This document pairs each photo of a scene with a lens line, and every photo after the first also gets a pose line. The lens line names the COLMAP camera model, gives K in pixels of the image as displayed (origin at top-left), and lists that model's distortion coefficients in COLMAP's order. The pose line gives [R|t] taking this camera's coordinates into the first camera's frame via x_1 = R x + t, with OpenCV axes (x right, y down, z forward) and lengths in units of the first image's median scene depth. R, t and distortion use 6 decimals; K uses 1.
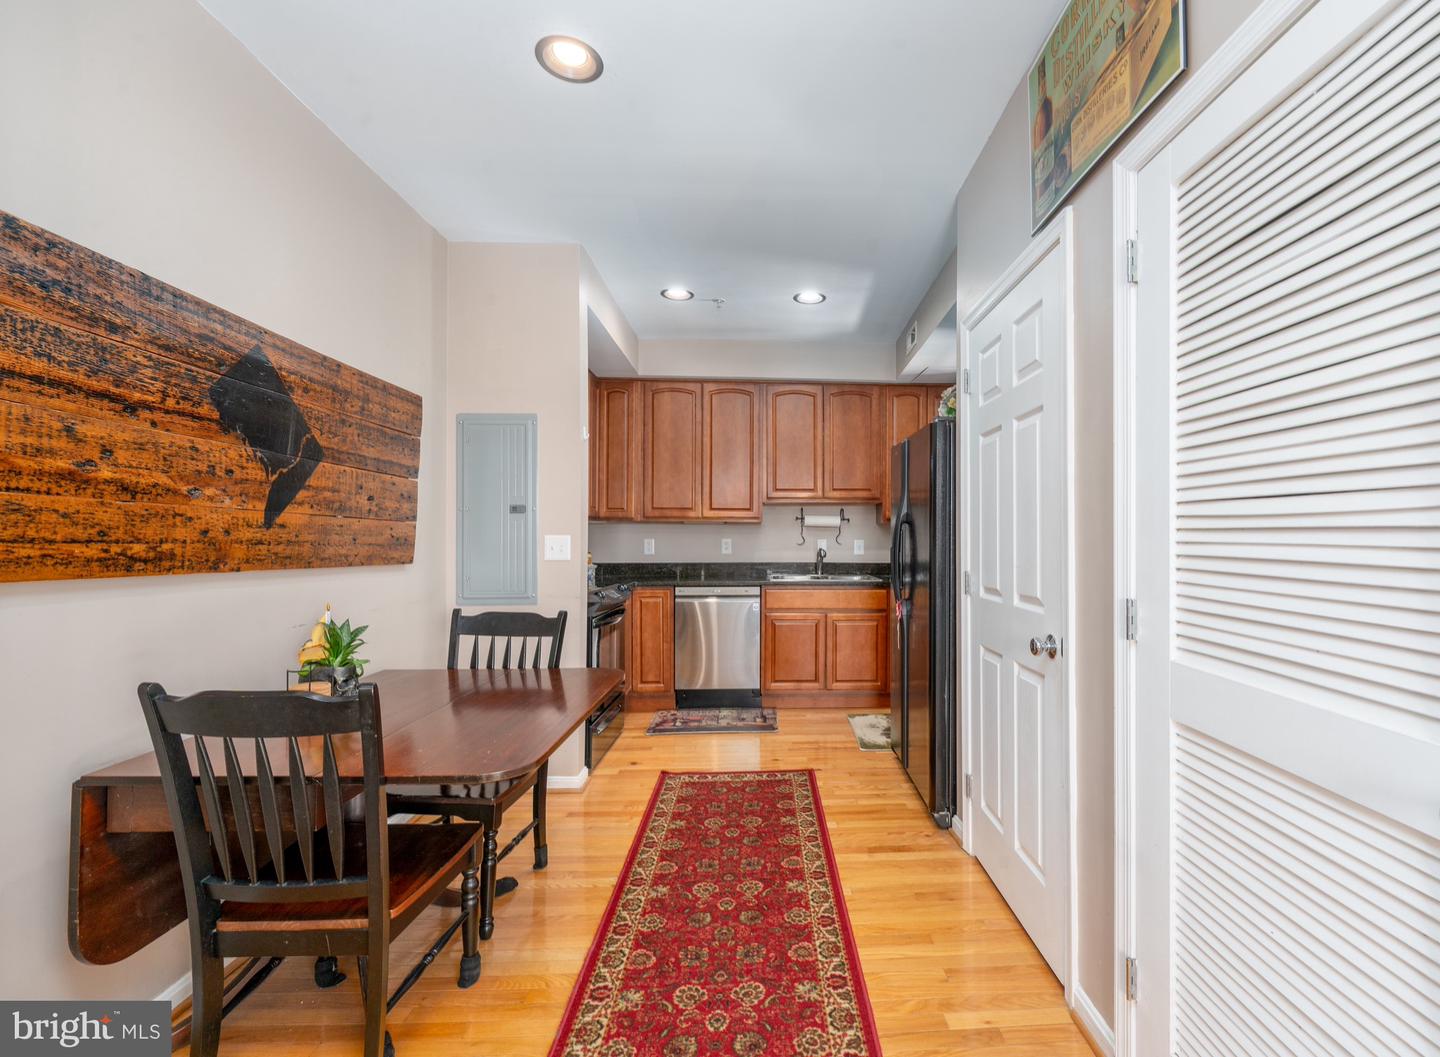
lens RADIAL K [[656.6, 0, 803.6], [0, 656.6, 524.3], [0, 0, 1]] dist [0.010064, 0.000368]
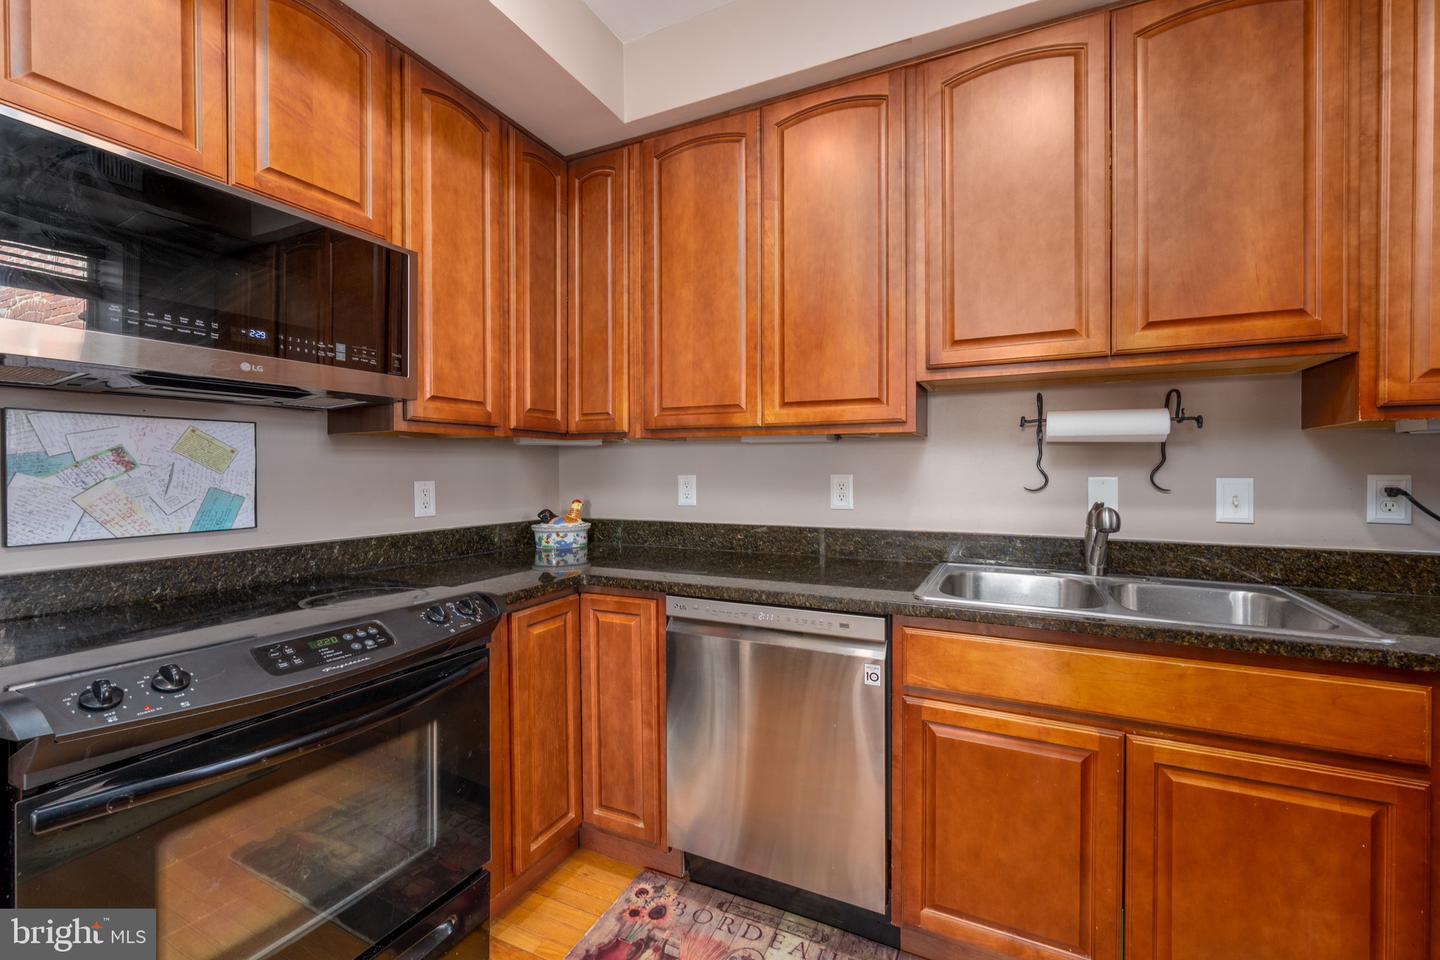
lens RADIAL K [[594.8, 0, 700.1], [0, 594.8, 477.3], [0, 0, 1]] dist [0.001893, -0.000672]
pose [[0.854607, 0.003137, -0.519266, 0.014535], [0.012660, 0.999559, 0.026875, 0.017529], [0.519121, -0.029541, 0.854190, 0.952680]]
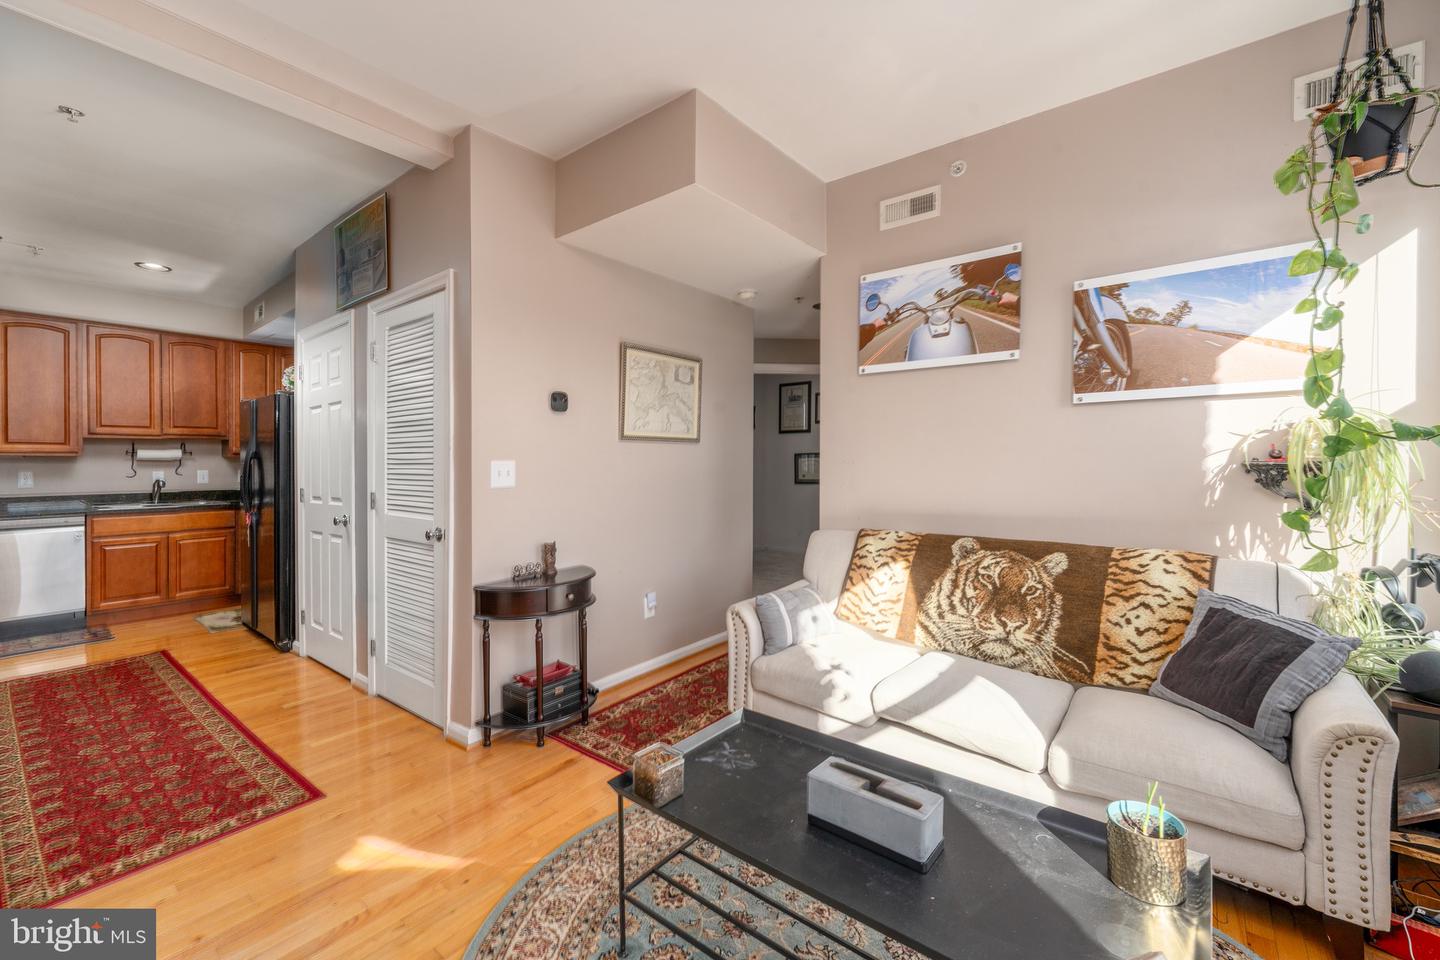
lens RADIAL K [[594.8, 0, 715.9], [0, 594.8, 462.0], [0, 0, 1]] dist [0.001893, -0.000672]
pose [[0.683303, -0.006522, 0.730106, -0.099252], [-0.003358, 0.999921, 0.012076, -0.011690], [-0.730127, -0.010703, 0.683227, -0.588014]]
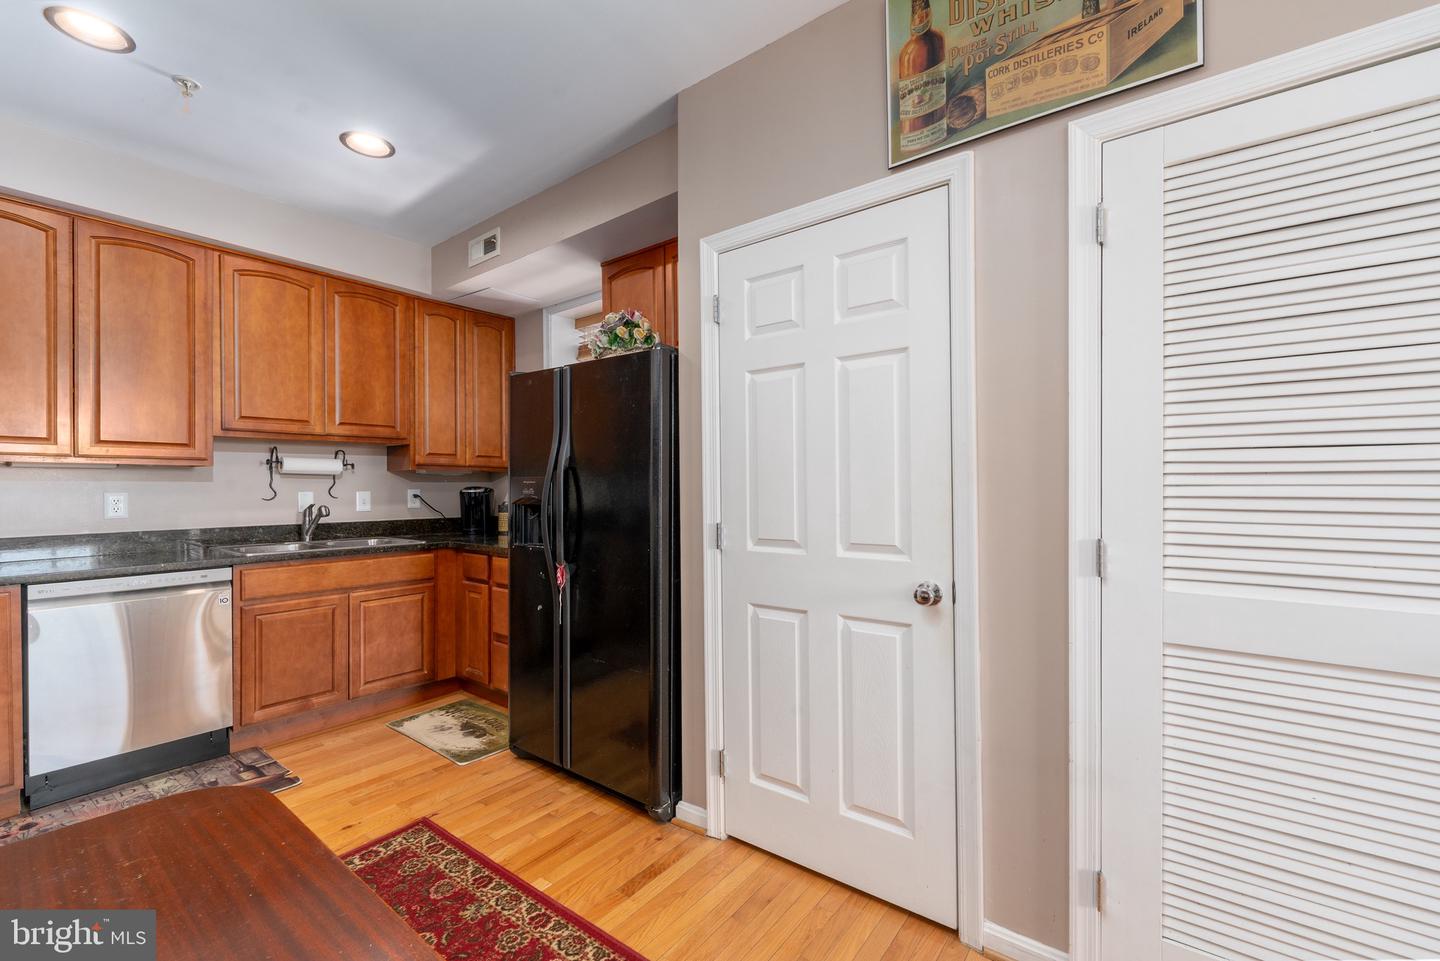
lens RADIAL K [[594.8, 0, 749.1], [0, 594.8, 484.3], [0, 0, 1]] dist [0.001893, -0.000672]
pose [[0.643261, -0.006610, 0.765619, -0.255787], [-0.005518, 0.999897, 0.013269, 0.005517], [-0.765627, -0.012760, 0.643158, 0.338884]]
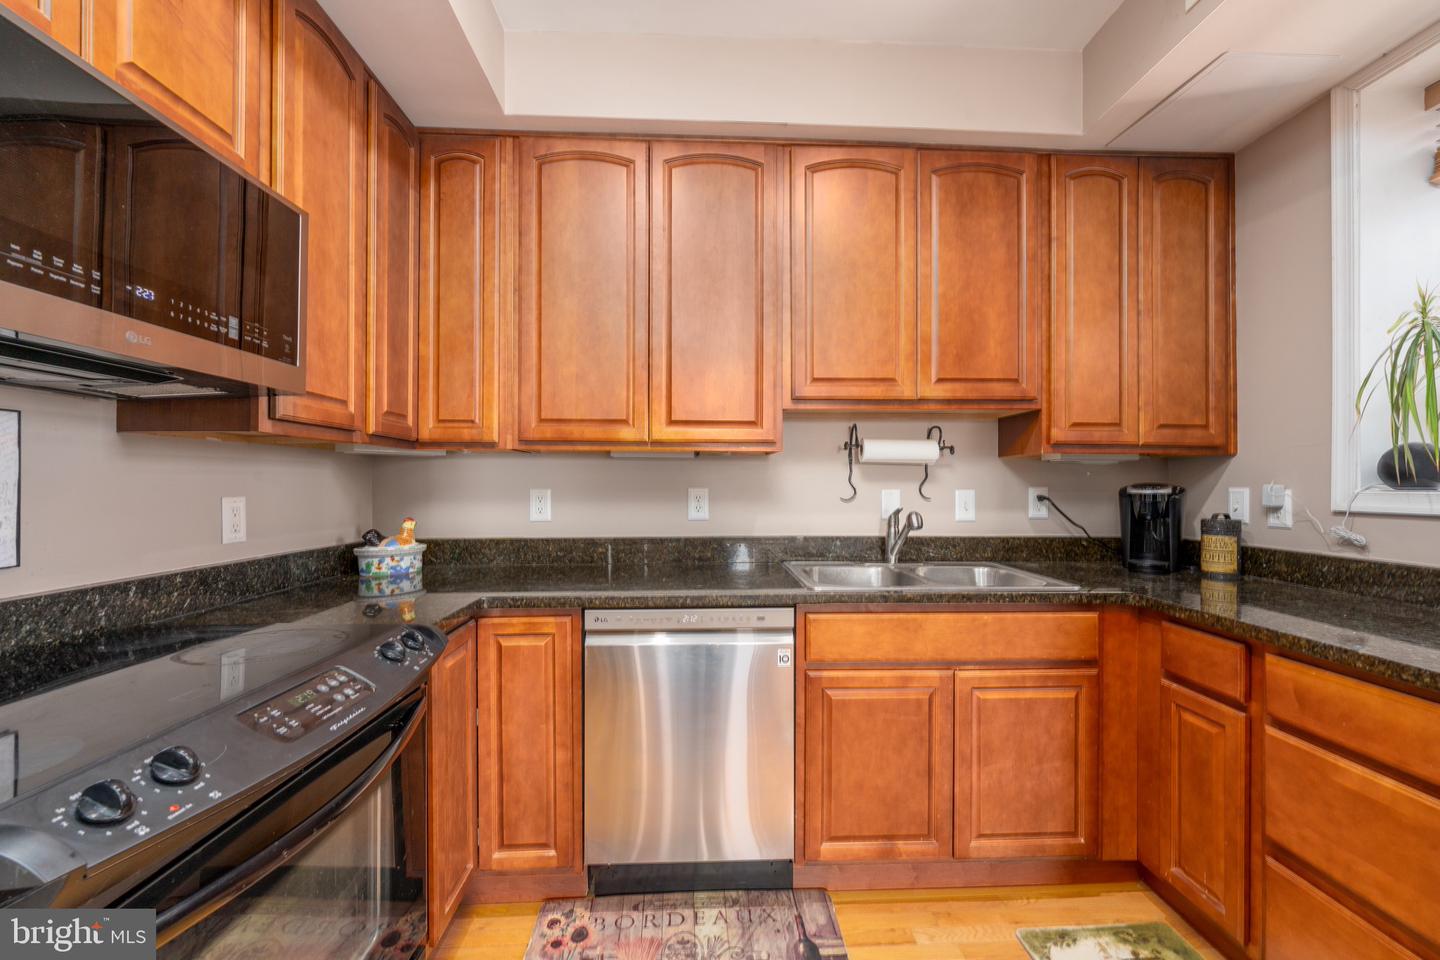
lens RADIAL K [[594.8, 0, 720.0], [0, 594.8, 486.1], [0, 0, 1]] dist [0.001893, -0.000672]
pose [[0.999030, -0.002793, -0.043955, -0.131834], [0.003660, 0.999800, 0.019649, 0.017612], [0.043892, -0.019791, 0.998840, 0.876217]]
